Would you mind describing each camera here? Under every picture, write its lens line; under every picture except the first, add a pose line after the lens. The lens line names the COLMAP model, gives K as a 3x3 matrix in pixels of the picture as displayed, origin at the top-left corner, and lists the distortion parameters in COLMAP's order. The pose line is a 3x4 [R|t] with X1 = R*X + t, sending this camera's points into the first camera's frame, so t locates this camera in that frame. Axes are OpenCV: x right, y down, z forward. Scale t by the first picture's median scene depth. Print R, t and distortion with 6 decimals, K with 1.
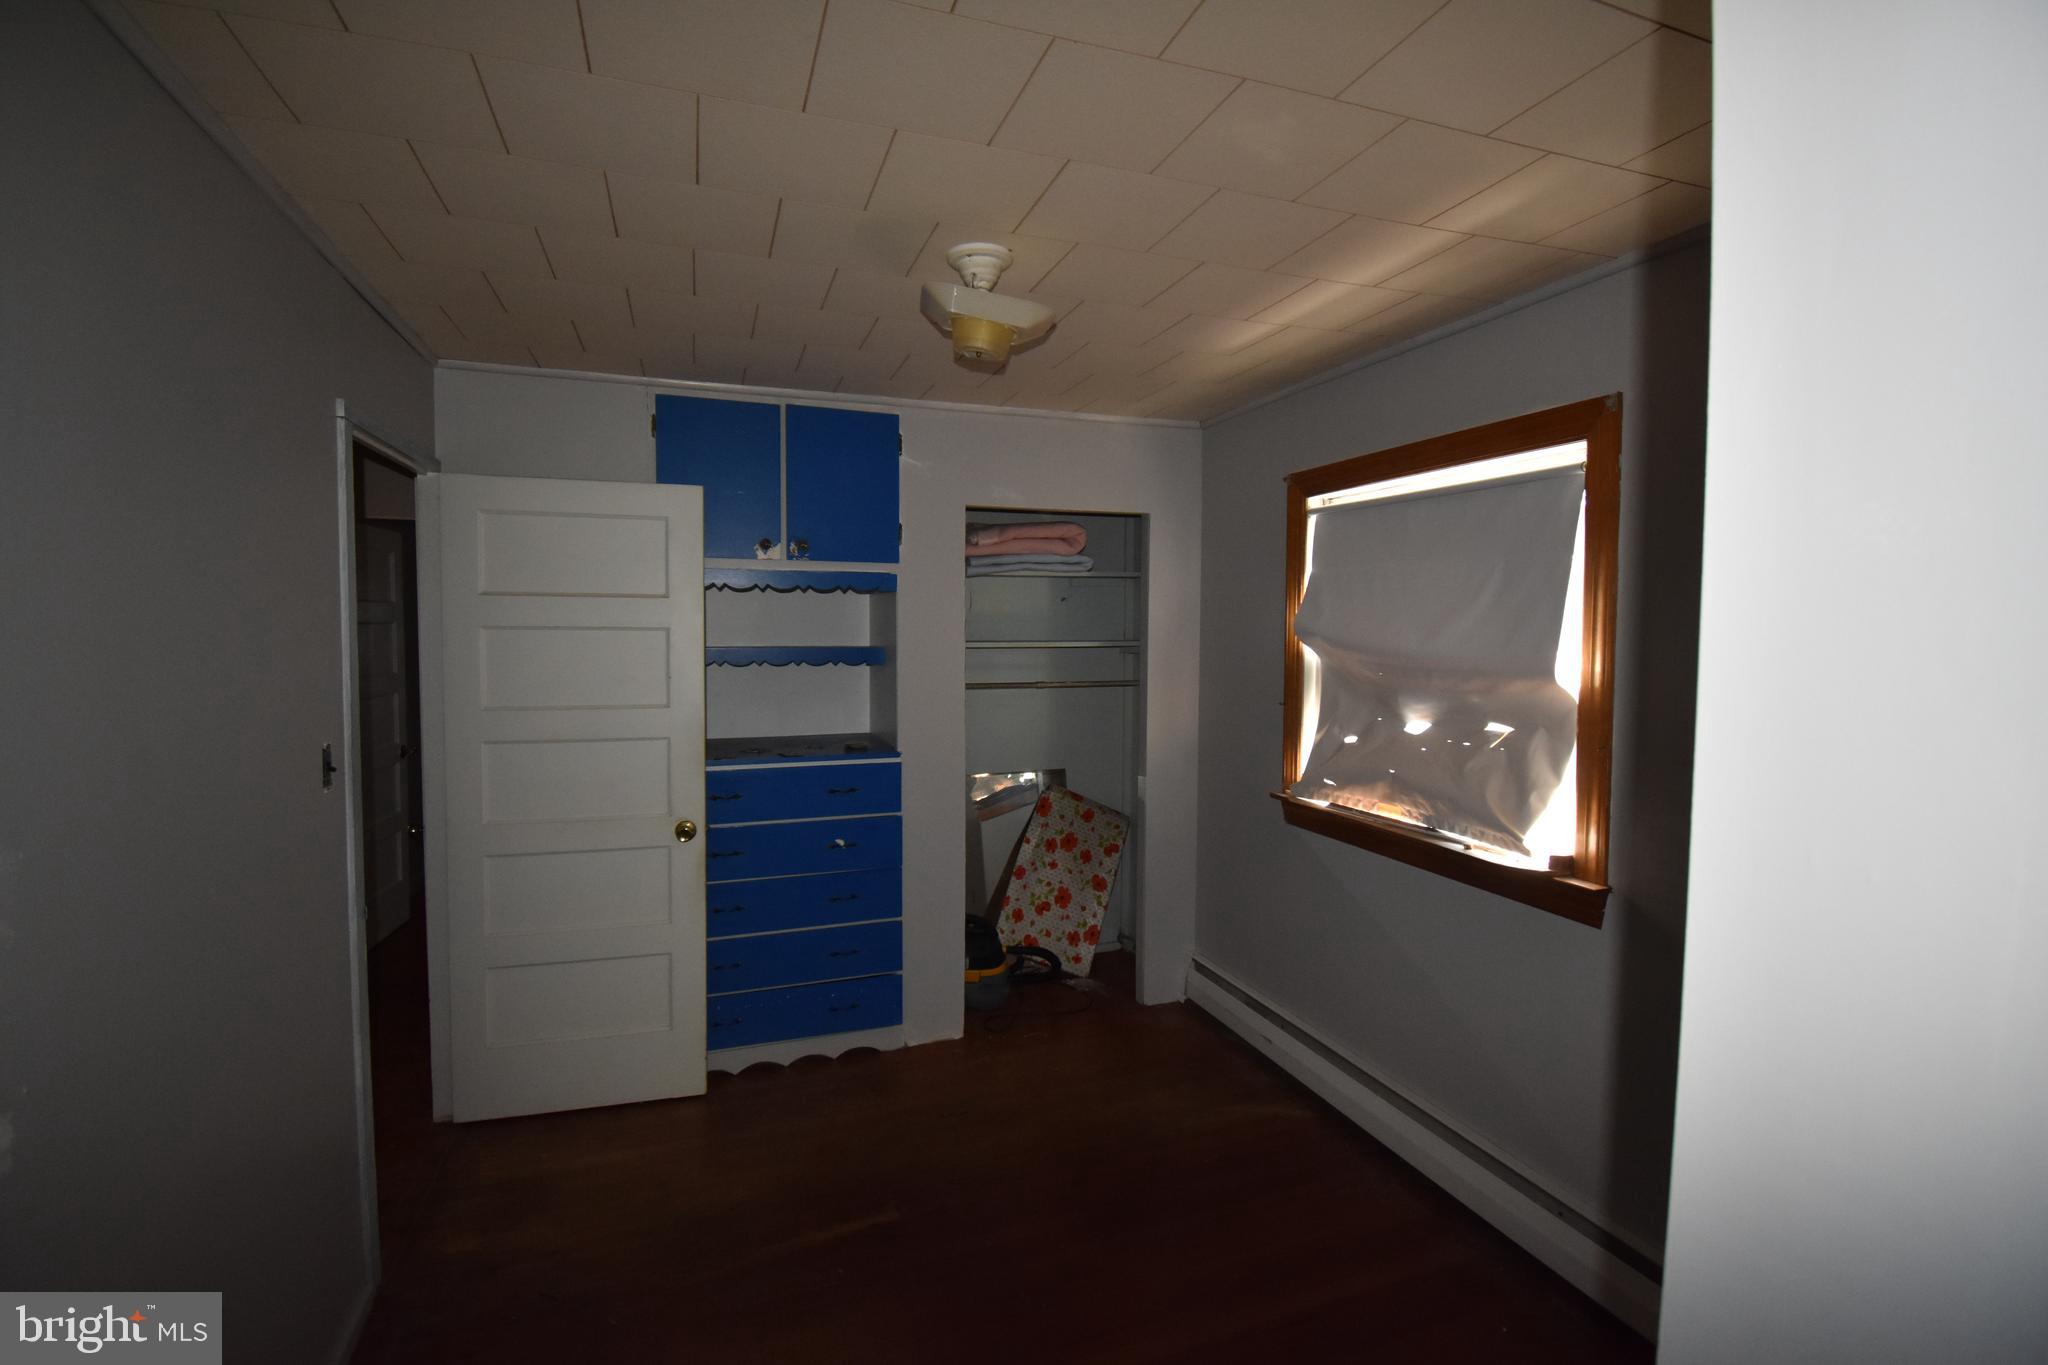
lens RADIAL K [[901.5, 0, 1020.8], [0, 901.5, 675.3], [0, 0, 1]] dist [-0.000610, -0.000206]
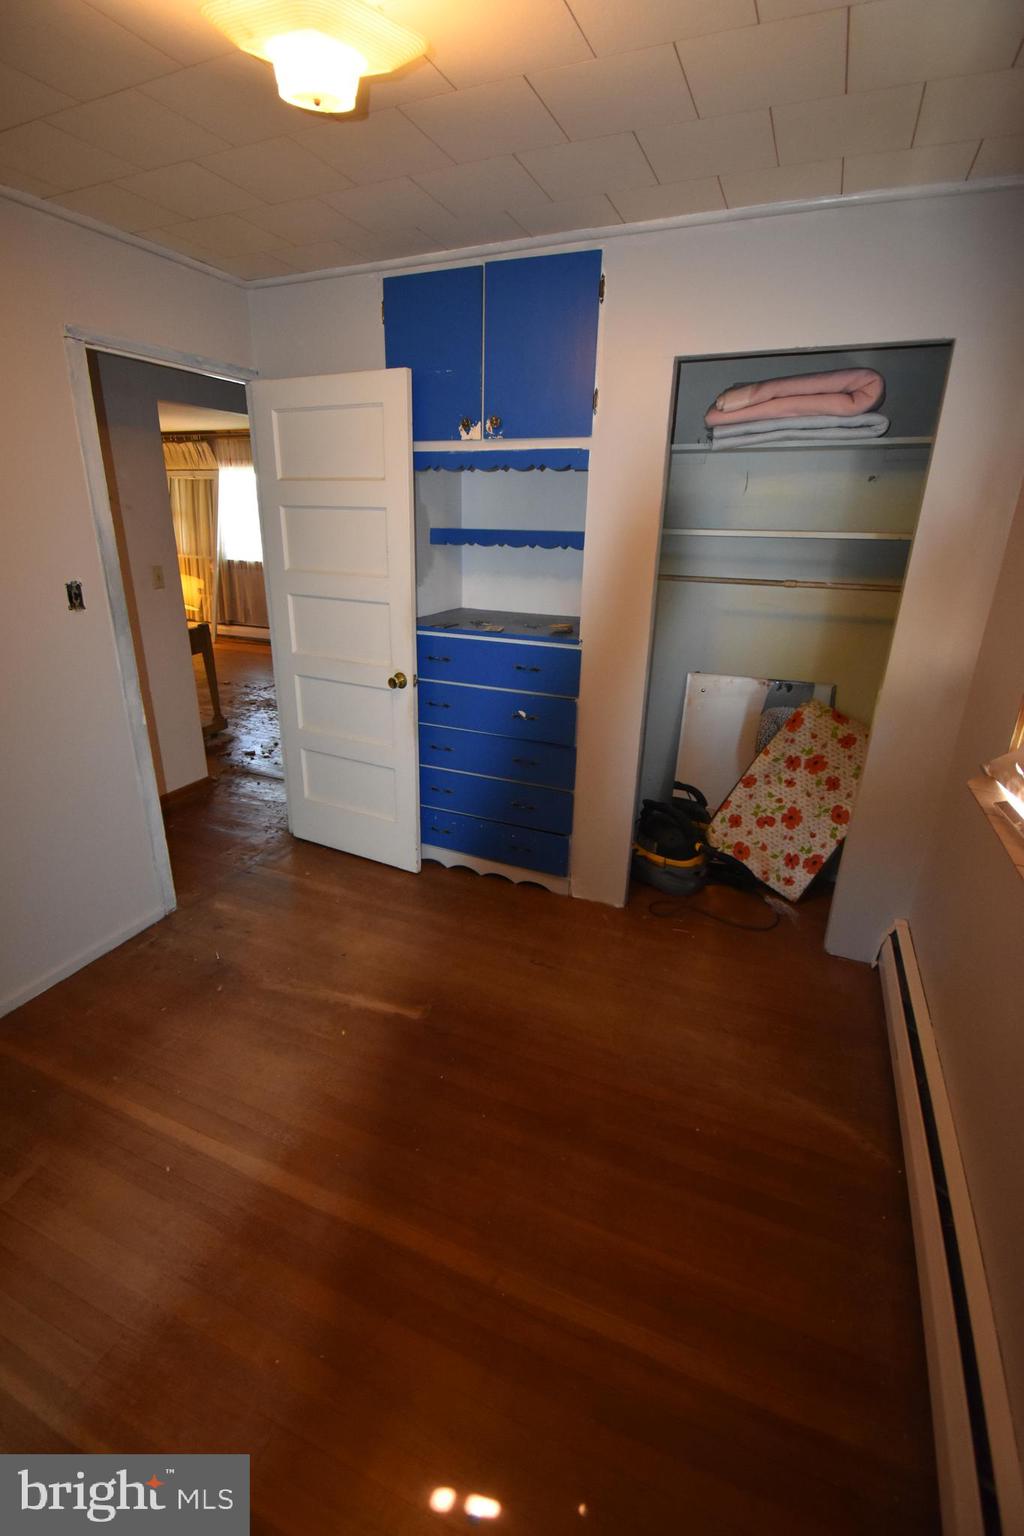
lens RADIAL K [[676.1, 0, 510.3], [0, 676.1, 775.1], [0, 0, 1]] dist [-0.000610, -0.000206]
pose [[0.718399, 0.255684, -0.646938, 0.308136], [-0.052244, 0.947206, 0.316342, -0.007219], [0.693667, -0.193461, 0.693830, 0.333890]]
